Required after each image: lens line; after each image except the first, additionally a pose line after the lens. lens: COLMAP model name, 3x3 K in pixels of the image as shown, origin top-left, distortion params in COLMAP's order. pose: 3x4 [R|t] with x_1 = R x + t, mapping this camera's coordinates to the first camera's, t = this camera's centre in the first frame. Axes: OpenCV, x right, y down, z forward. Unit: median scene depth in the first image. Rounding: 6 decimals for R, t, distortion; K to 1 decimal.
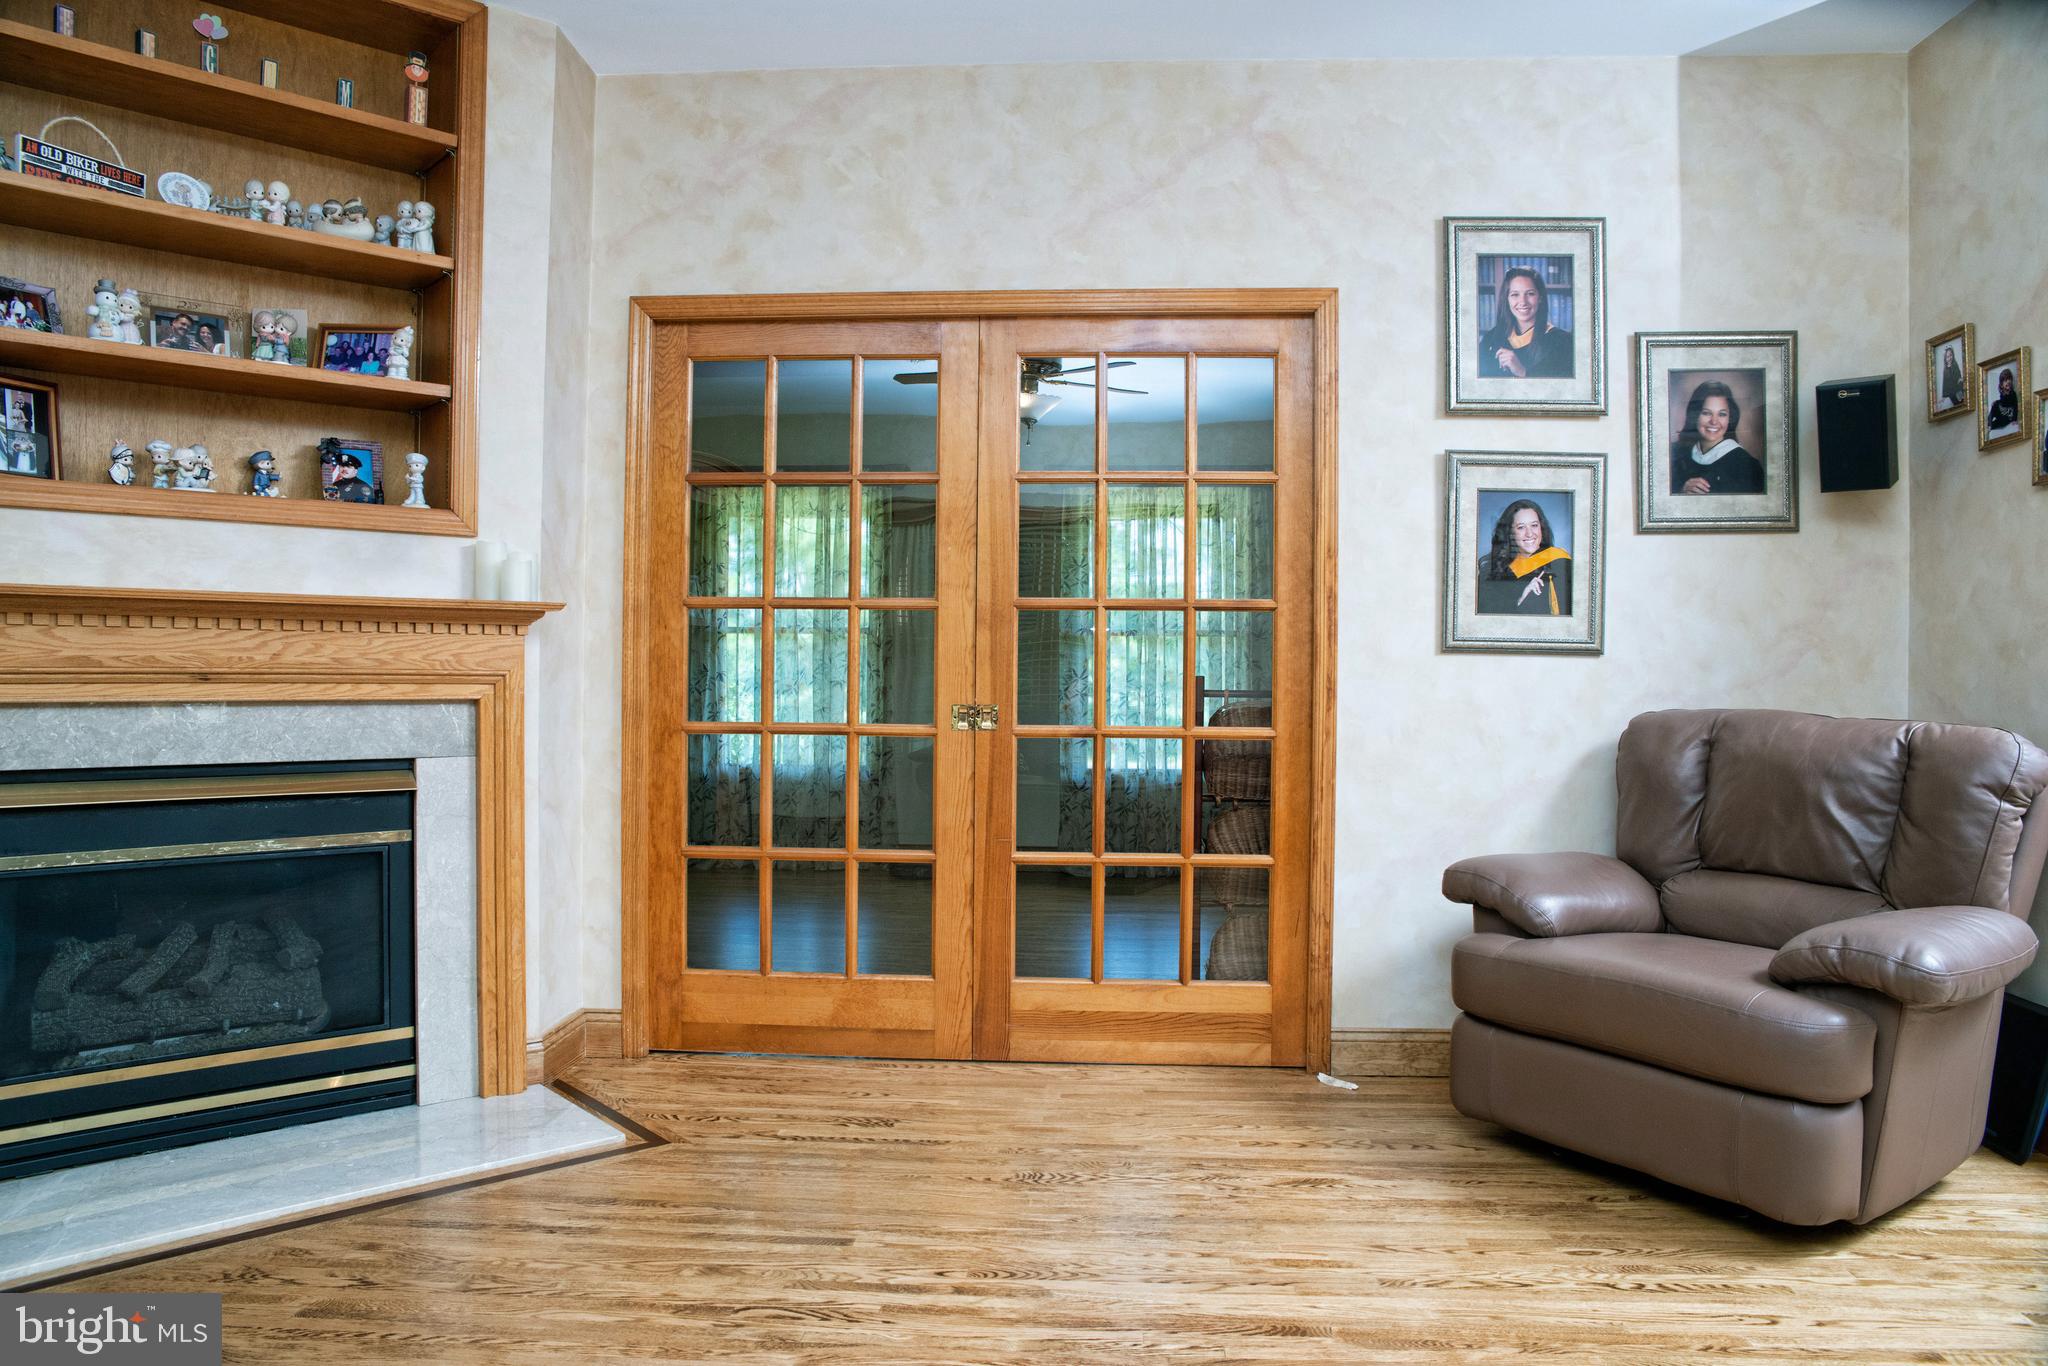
lens RADIAL K [[1419.2, 0, 1024.0], [0, 1419.2, 683.0], [0, 0, 1]] dist [-0.122560, 0.099649]
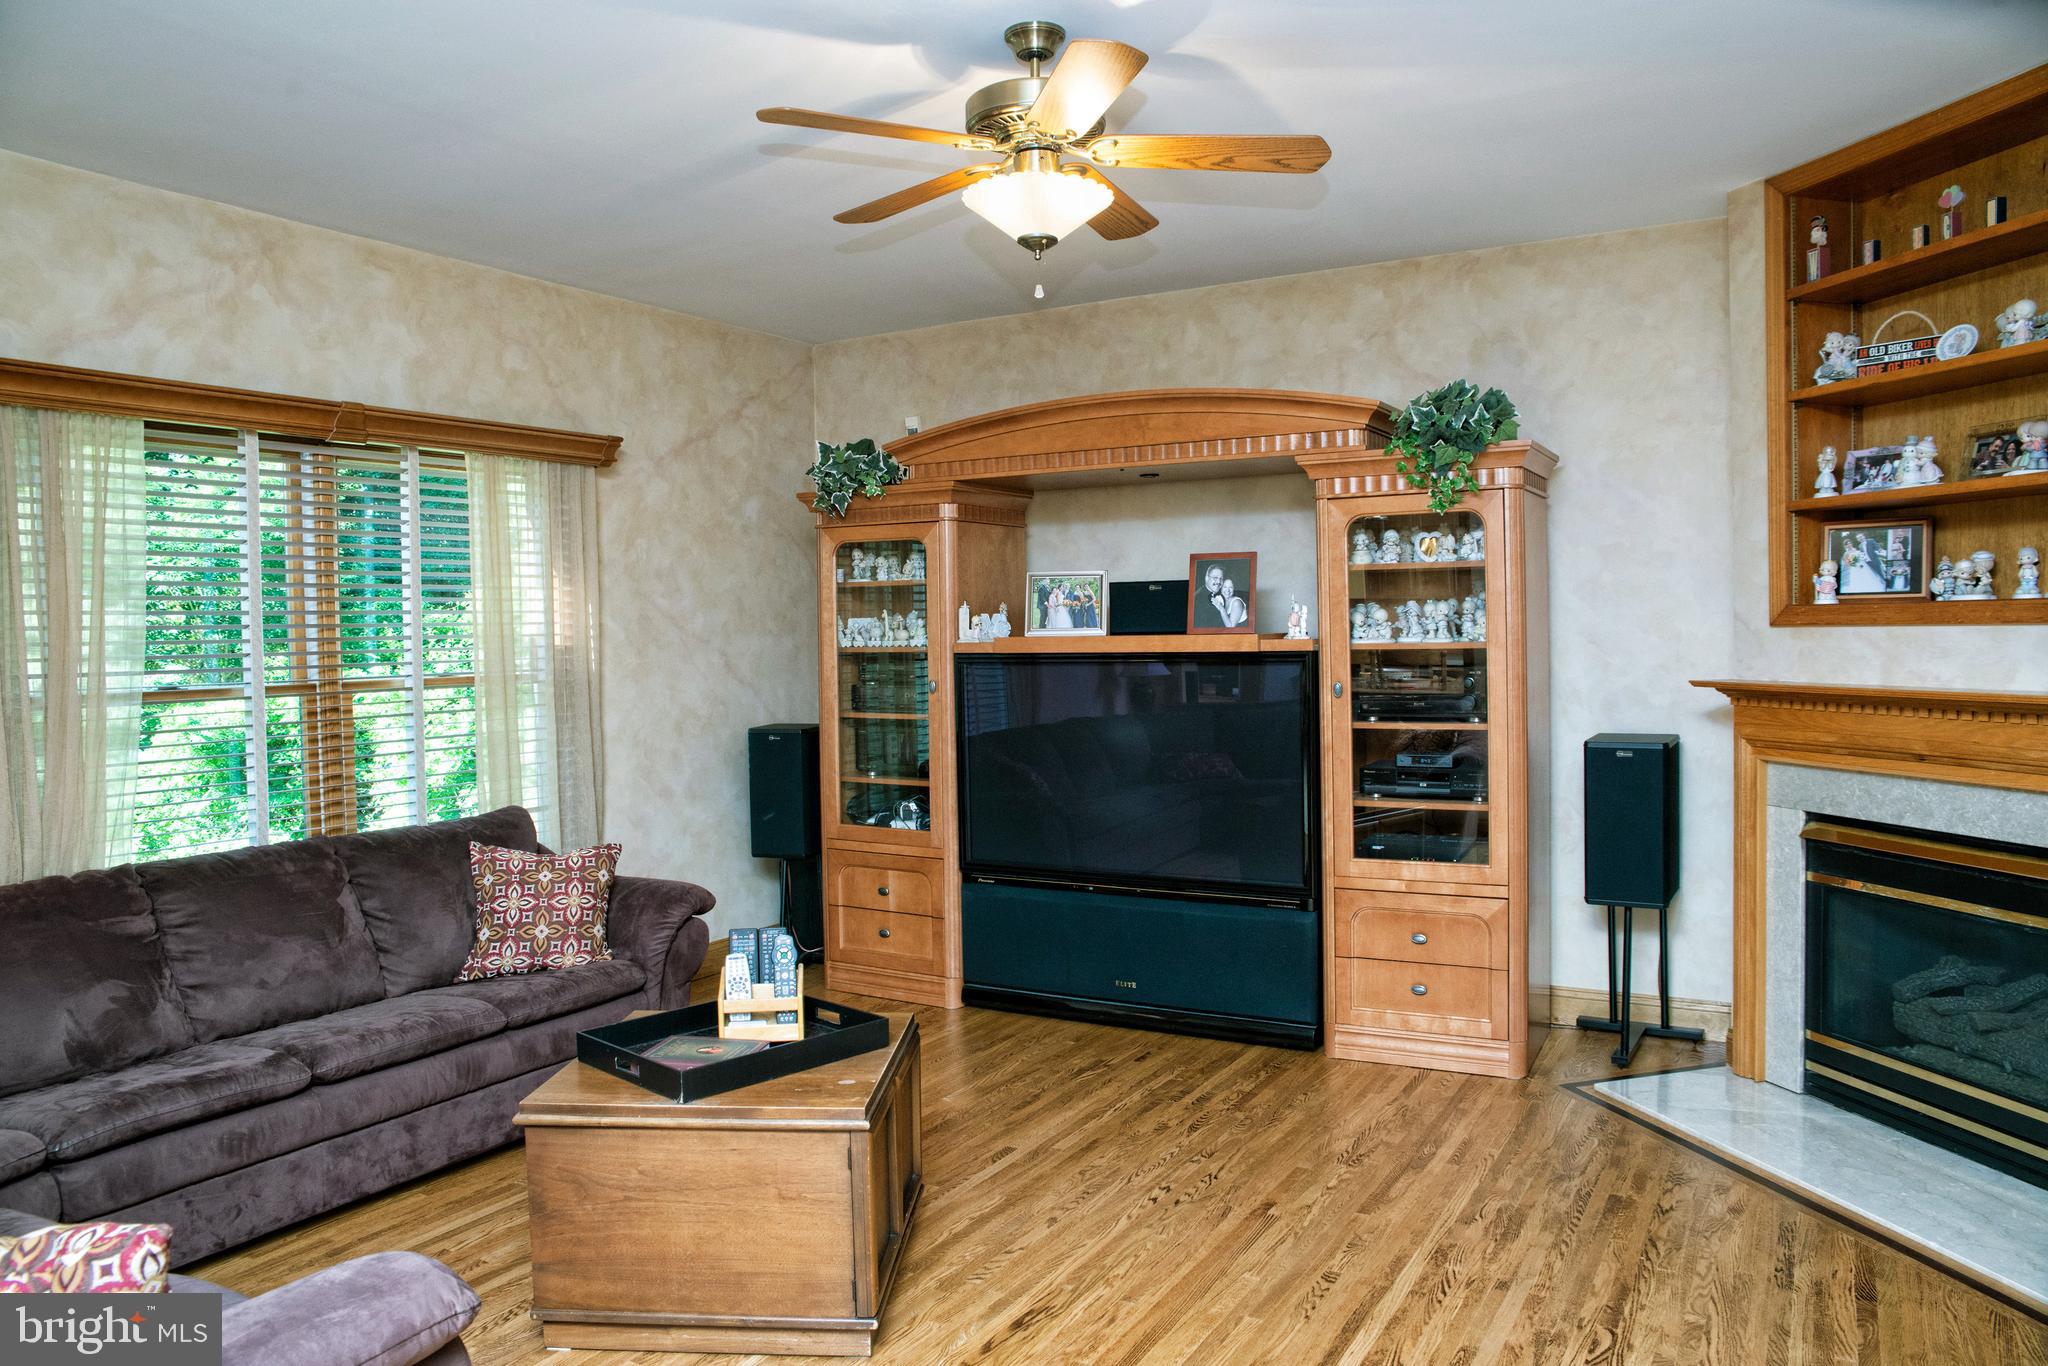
lens RADIAL K [[1468.2, 0, 1018.2], [0, 1468.2, 626.3], [0, 0, 1]] dist [-0.006489, 0.000504]
pose [[-0.457481, 0.003244, -0.889214, 0.906999], [0.014142, 0.999893, -0.003628, -0.126226], [0.889107, -0.014235, -0.457478, 0.885963]]
